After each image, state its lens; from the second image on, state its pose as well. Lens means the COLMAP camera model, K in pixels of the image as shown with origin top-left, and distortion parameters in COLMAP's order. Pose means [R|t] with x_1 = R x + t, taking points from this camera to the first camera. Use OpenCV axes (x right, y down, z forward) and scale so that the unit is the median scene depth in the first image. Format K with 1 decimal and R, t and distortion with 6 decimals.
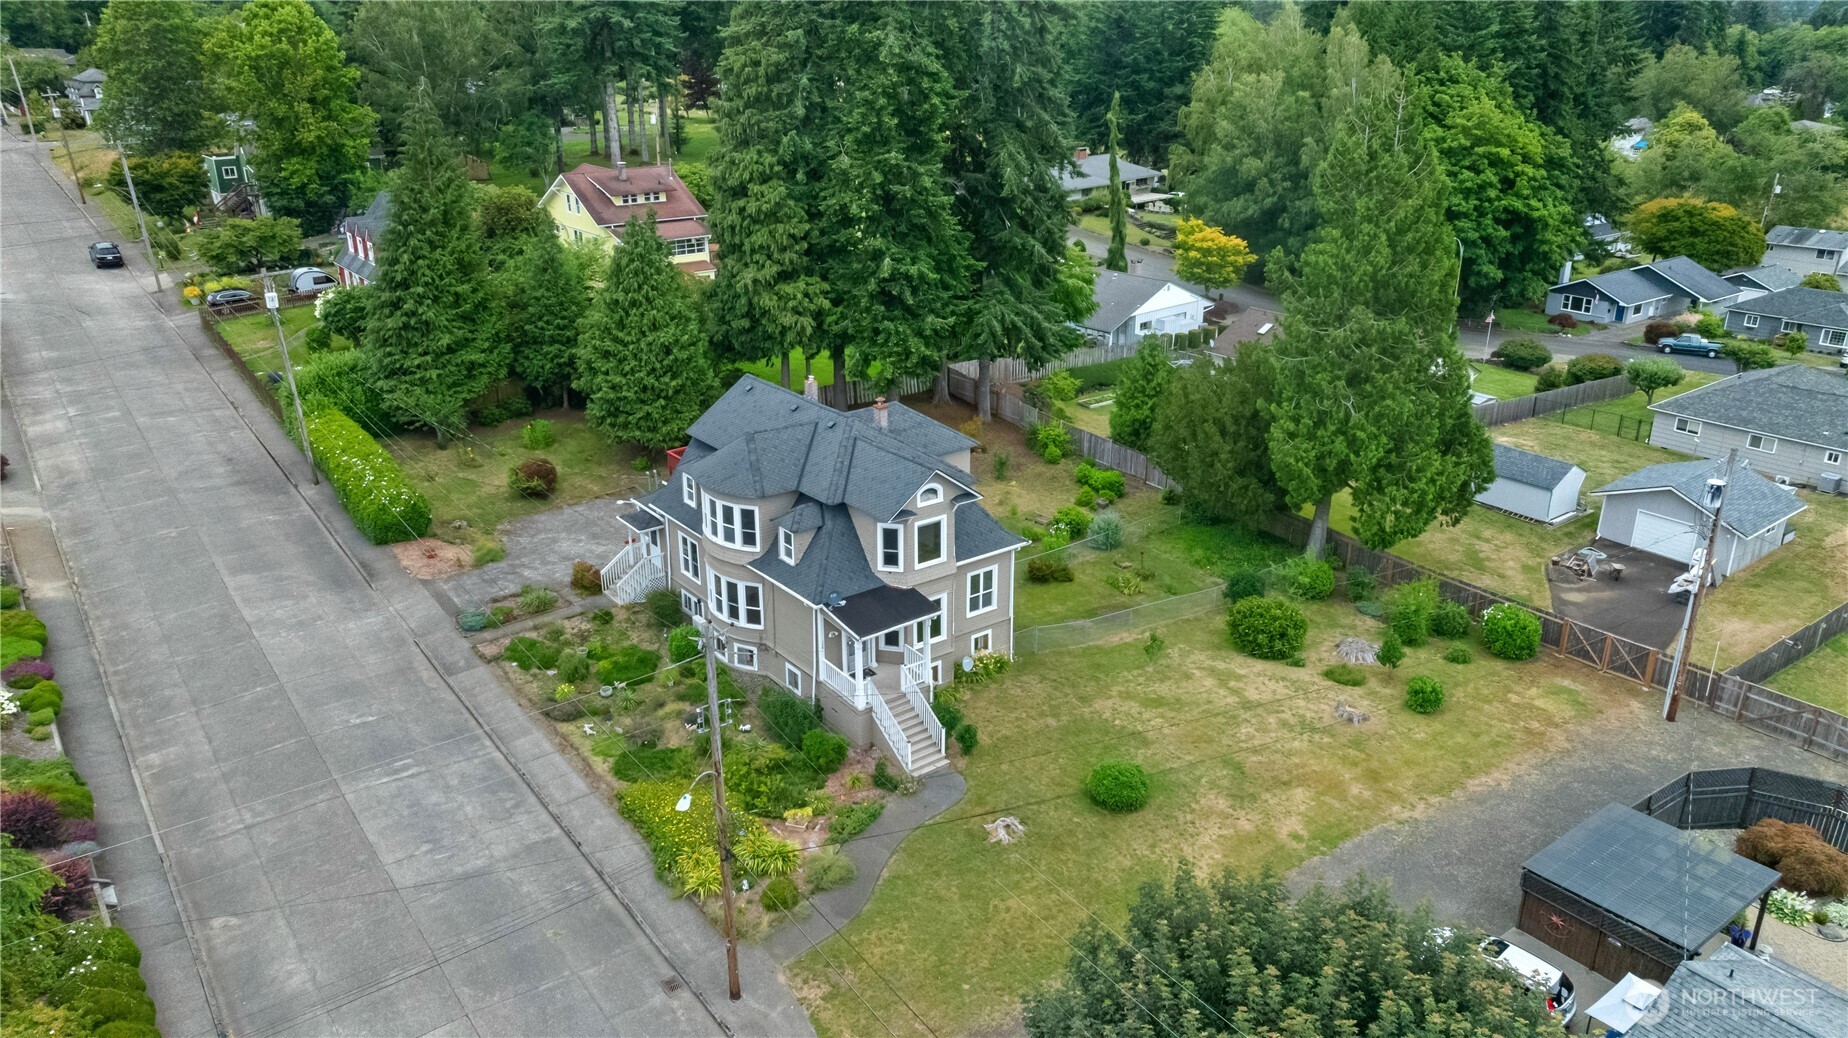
lens RADIAL K [[1233.3, 0, 924.0], [0, 1233.3, 519.0], [0, 0, 1]] dist [-0.006742, -0.000615]
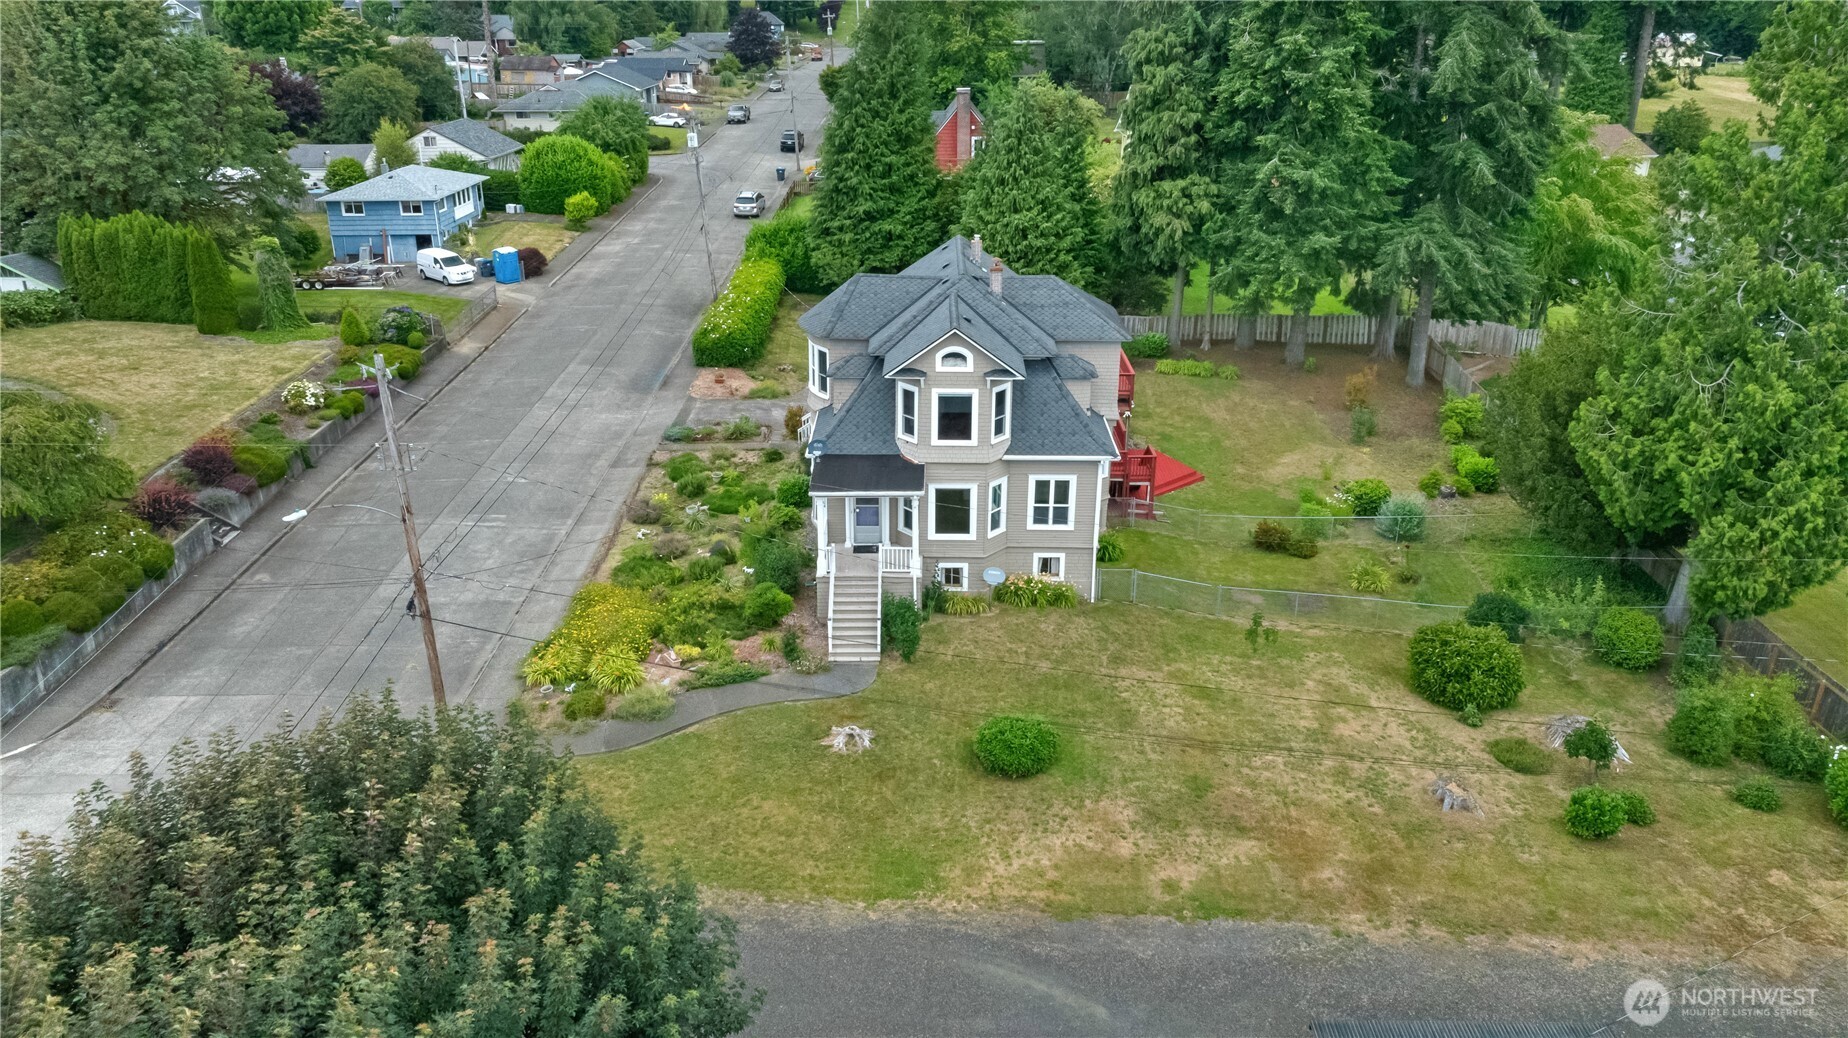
lens RADIAL K [[1267.1, 0, 923.8], [0, 1267.1, 480.7], [0, 0, 1]] dist [-0.002582, -0.000851]
pose [[0.806047, 0.219170, -0.549774, 0.310361], [-0.227933, 0.972212, 0.053395, 0.012391], [0.546200, 0.082273, 0.833605, 0.164234]]
